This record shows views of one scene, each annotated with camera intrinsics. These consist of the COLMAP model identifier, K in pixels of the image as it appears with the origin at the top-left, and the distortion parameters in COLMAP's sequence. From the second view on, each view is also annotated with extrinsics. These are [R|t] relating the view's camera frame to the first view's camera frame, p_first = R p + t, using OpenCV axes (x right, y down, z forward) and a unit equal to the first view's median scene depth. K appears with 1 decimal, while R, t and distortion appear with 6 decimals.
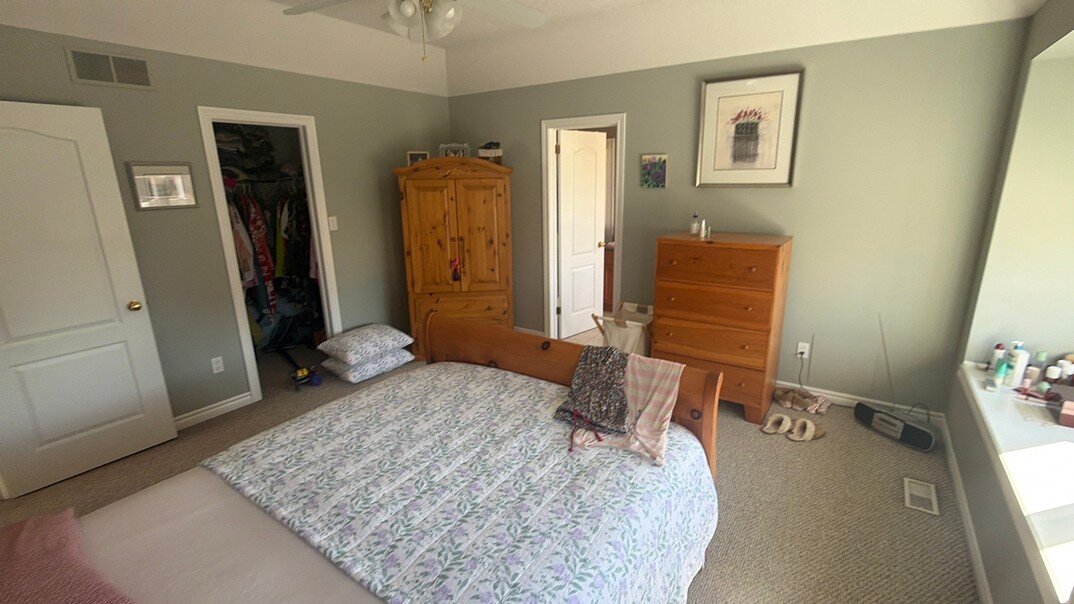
lens RADIAL K [[481.4, 0, 536.6], [0, 481.4, 300.5], [0, 0, 1]] dist [-0.000549, 0.000032]
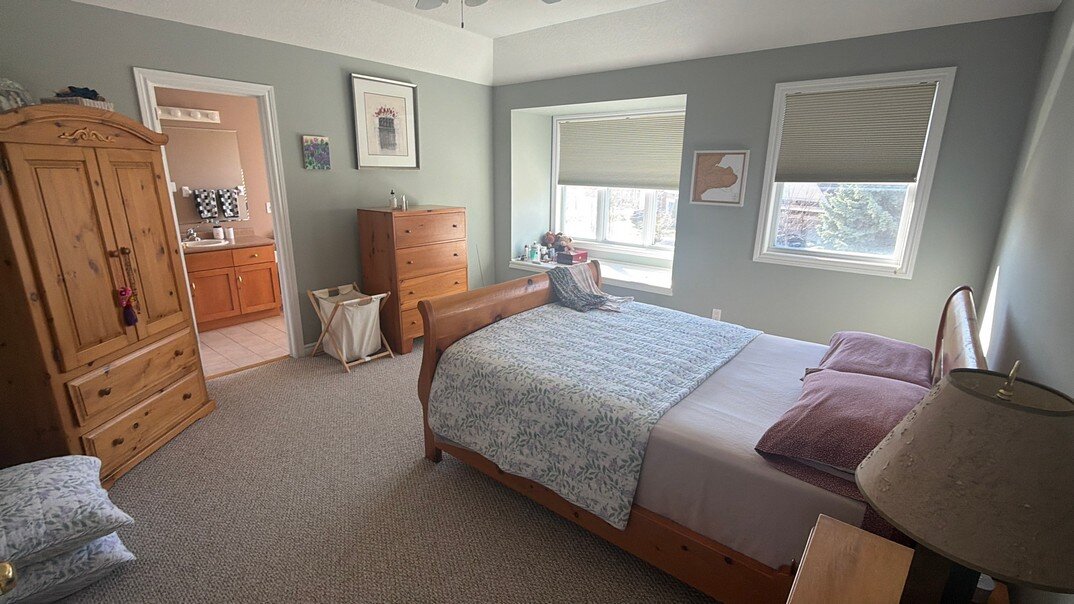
lens RADIAL K [[481.4, 0, 536.4], [0, 481.4, 304.1], [0, 0, 1]] dist [-0.000549, 0.000032]
pose [[0.076342, -0.247791, 0.965801, -0.852217], [0.242695, 0.944114, 0.223043, -0.093849], [-0.967094, 0.217367, 0.132213, 0.551725]]
